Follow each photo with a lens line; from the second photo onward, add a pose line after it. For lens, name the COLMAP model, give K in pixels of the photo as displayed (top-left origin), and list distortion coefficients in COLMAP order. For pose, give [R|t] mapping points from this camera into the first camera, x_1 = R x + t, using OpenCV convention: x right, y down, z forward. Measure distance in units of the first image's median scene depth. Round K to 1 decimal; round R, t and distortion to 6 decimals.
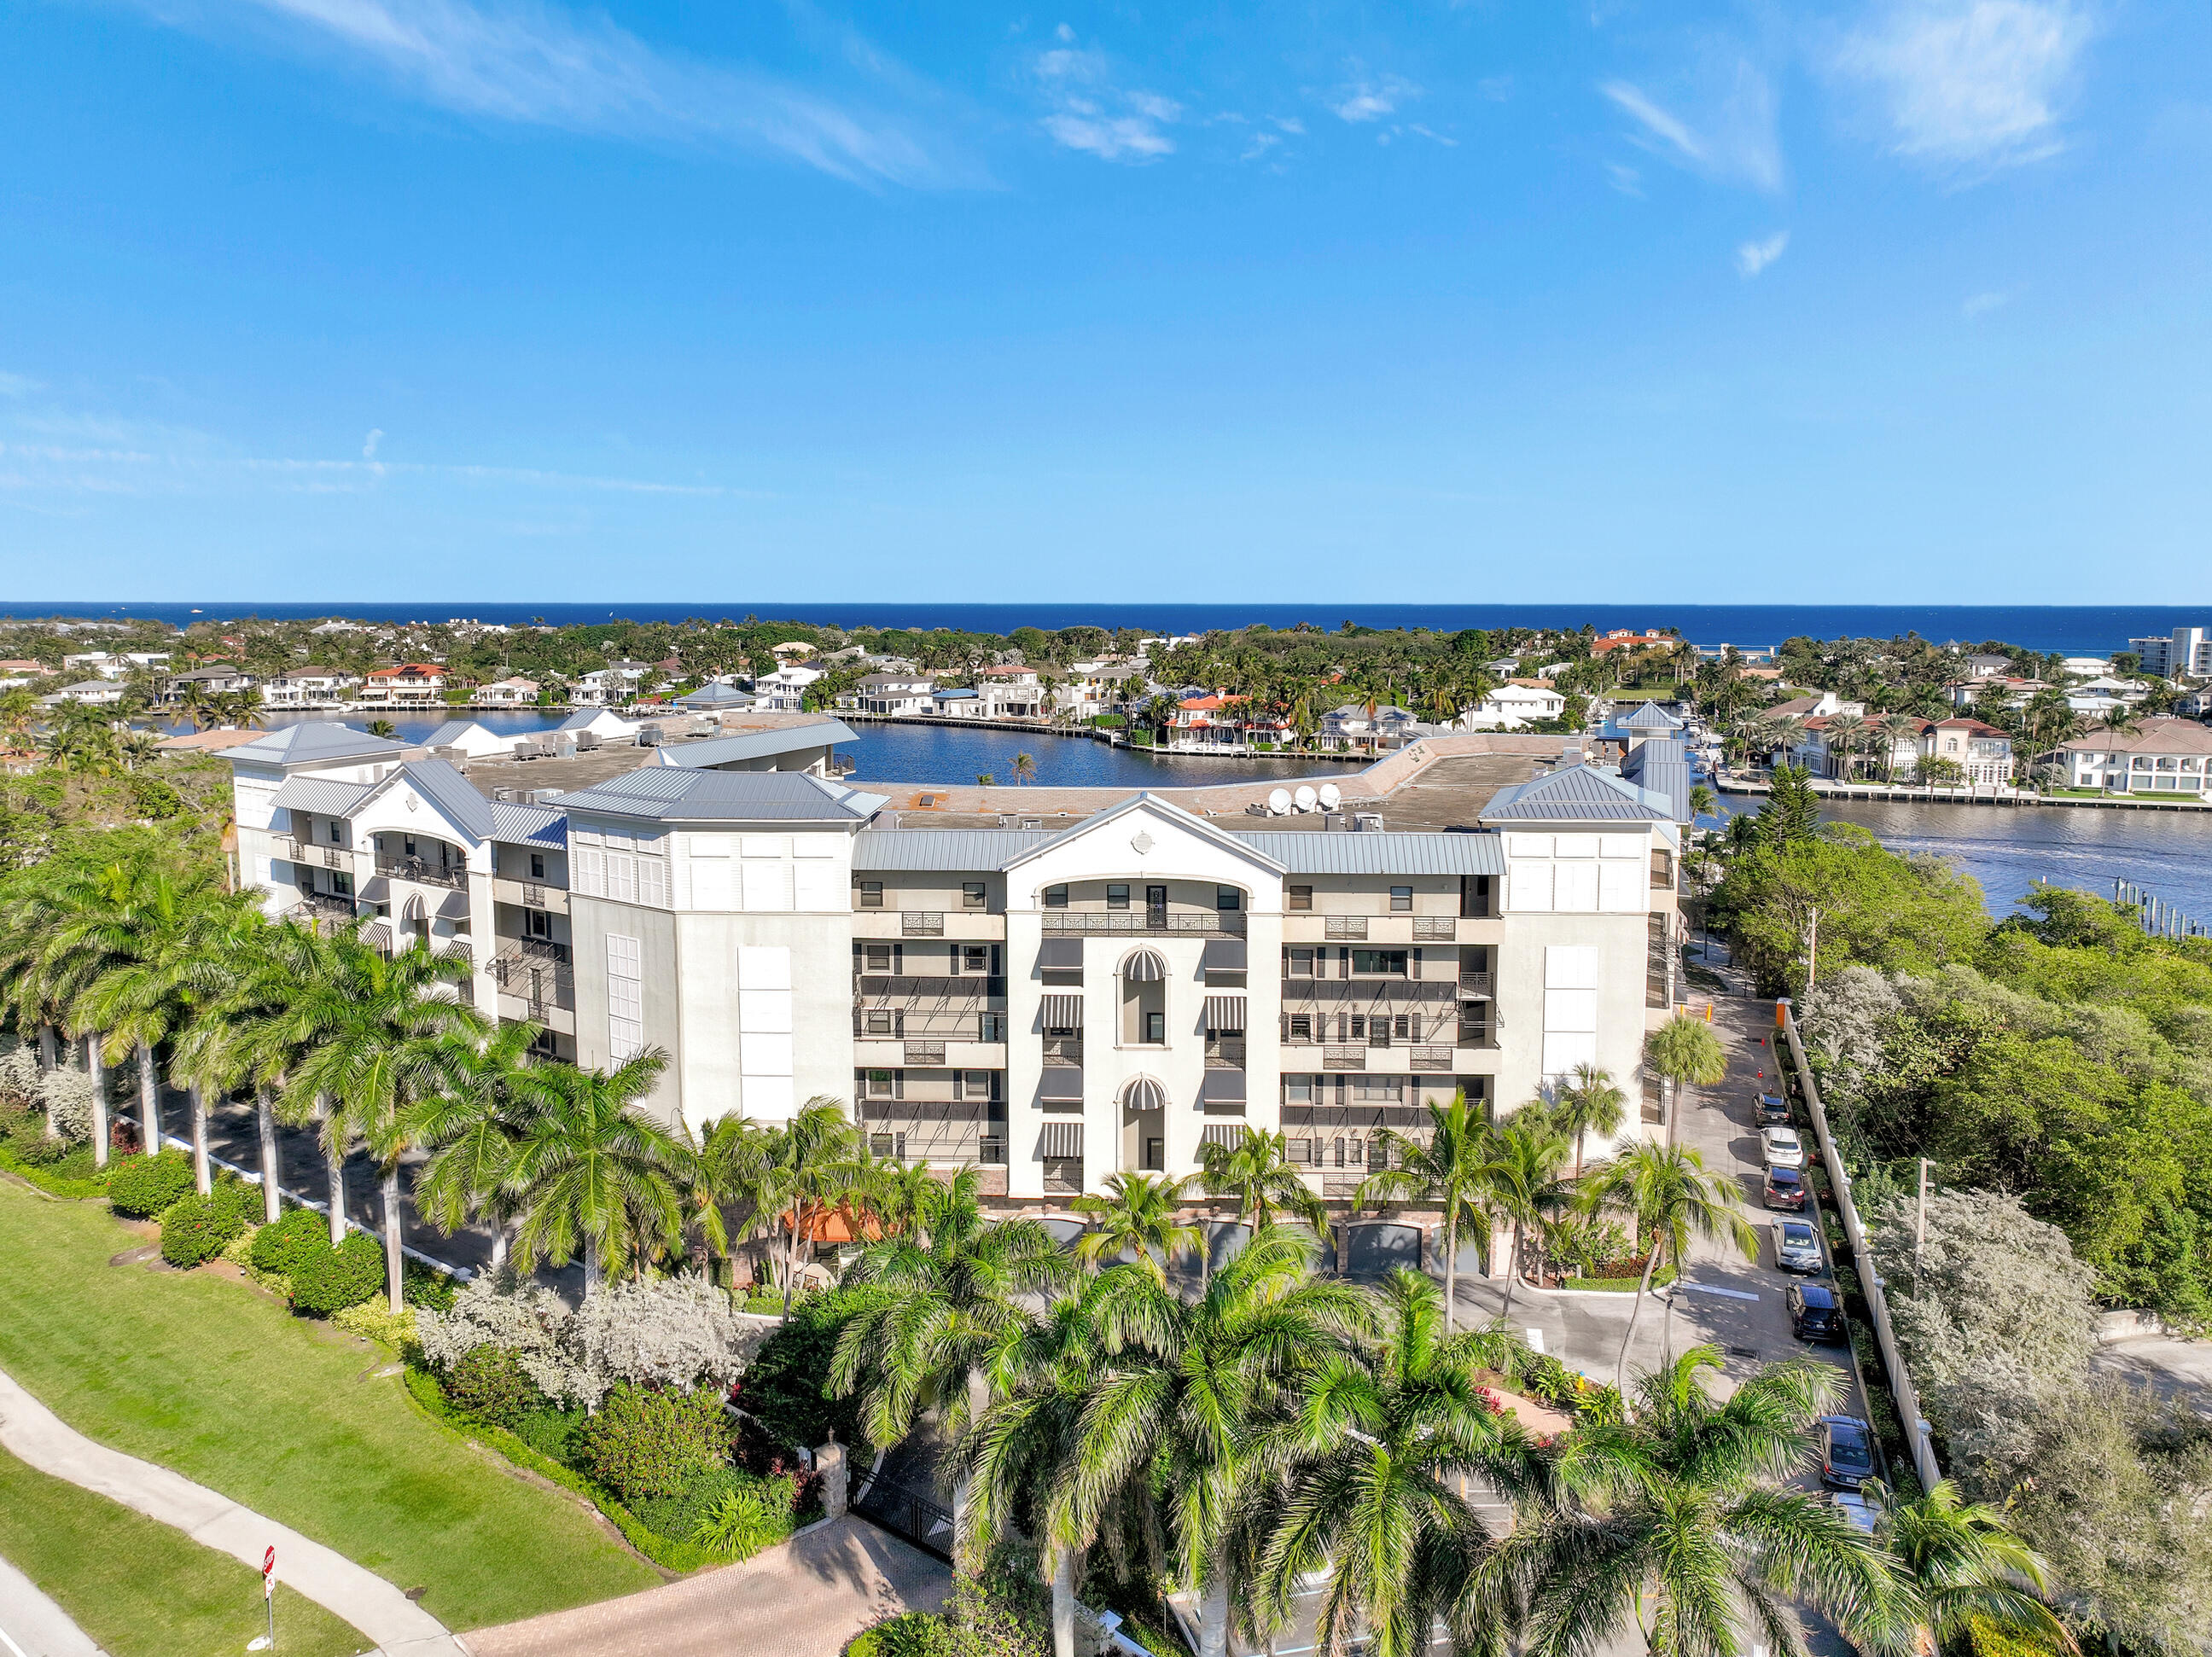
lens RADIAL K [[1538.5, 0, 1092.7], [0, 1538.5, 745.7], [0, 0, 1]] dist [0.005954, -0.009487]
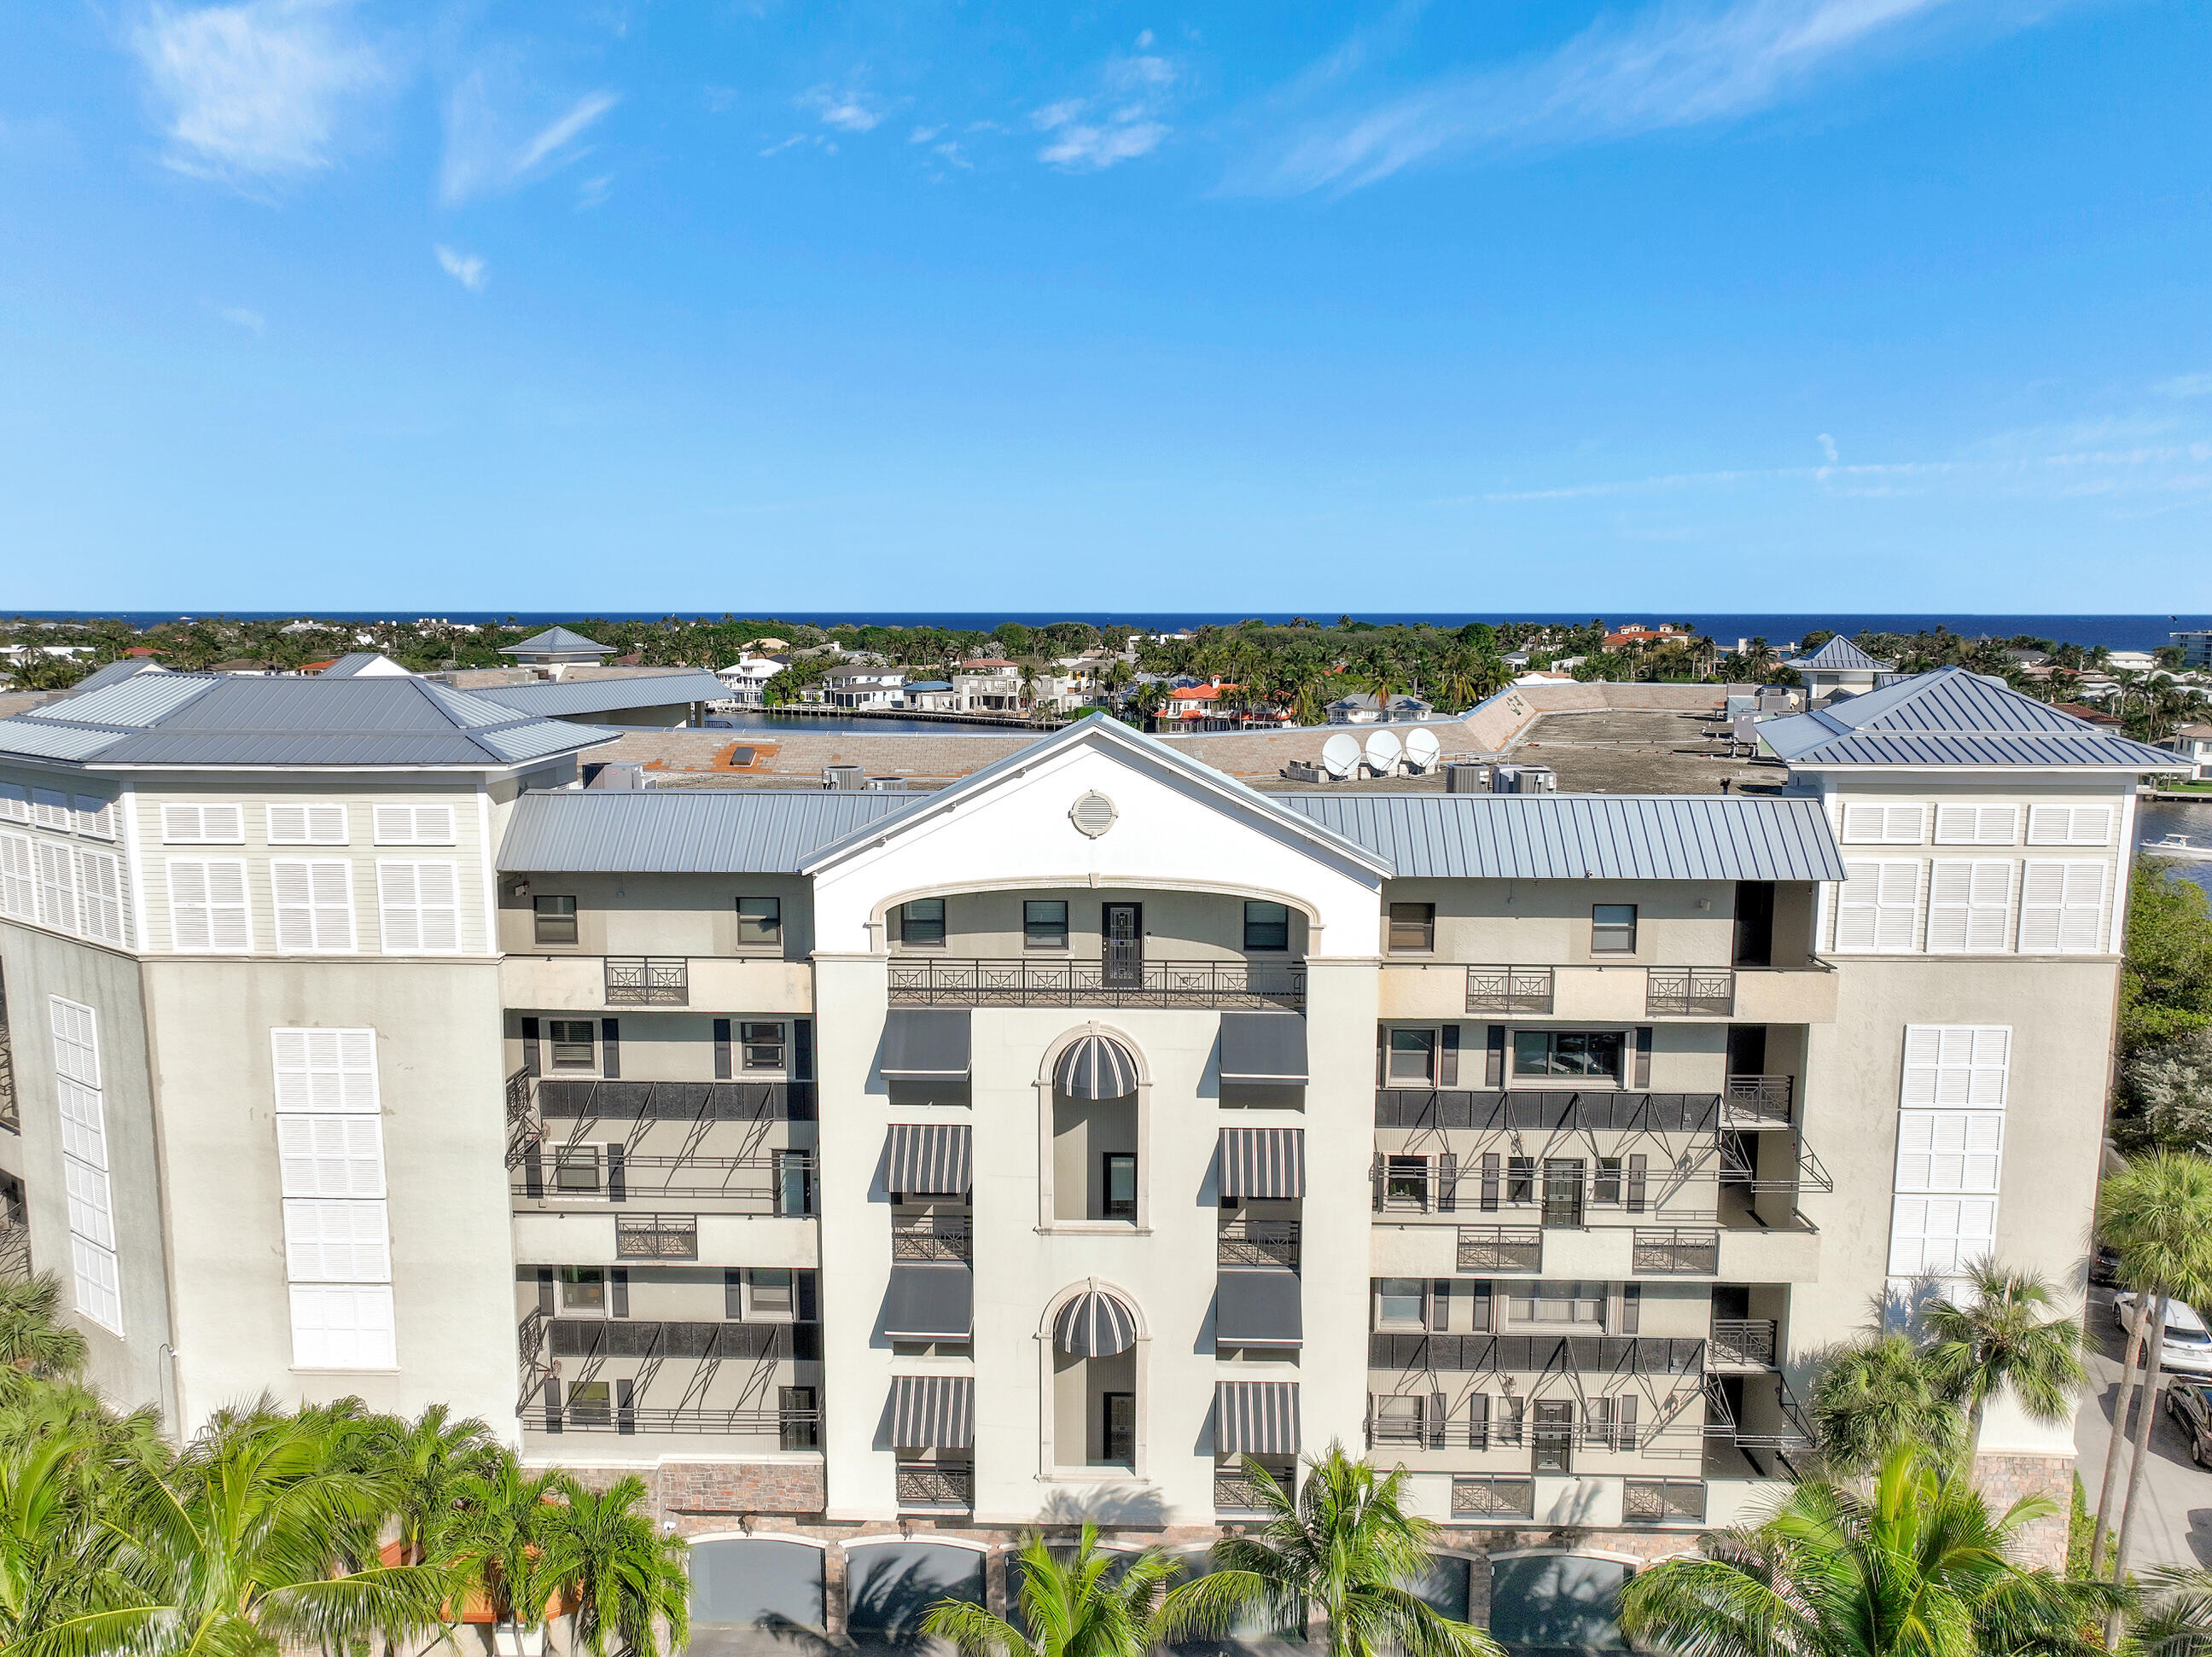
lens RADIAL K [[1538.5, 0, 1099.7], [0, 1538.5, 822.3], [0, 0, 1]] dist [0.005954, -0.009487]
pose [[0.999941, 0.000056, 0.010881, 0.028852], [-0.000551, 0.998964, 0.045505, 0.042204], [-0.010867, -0.045508, 0.998905, 0.502662]]
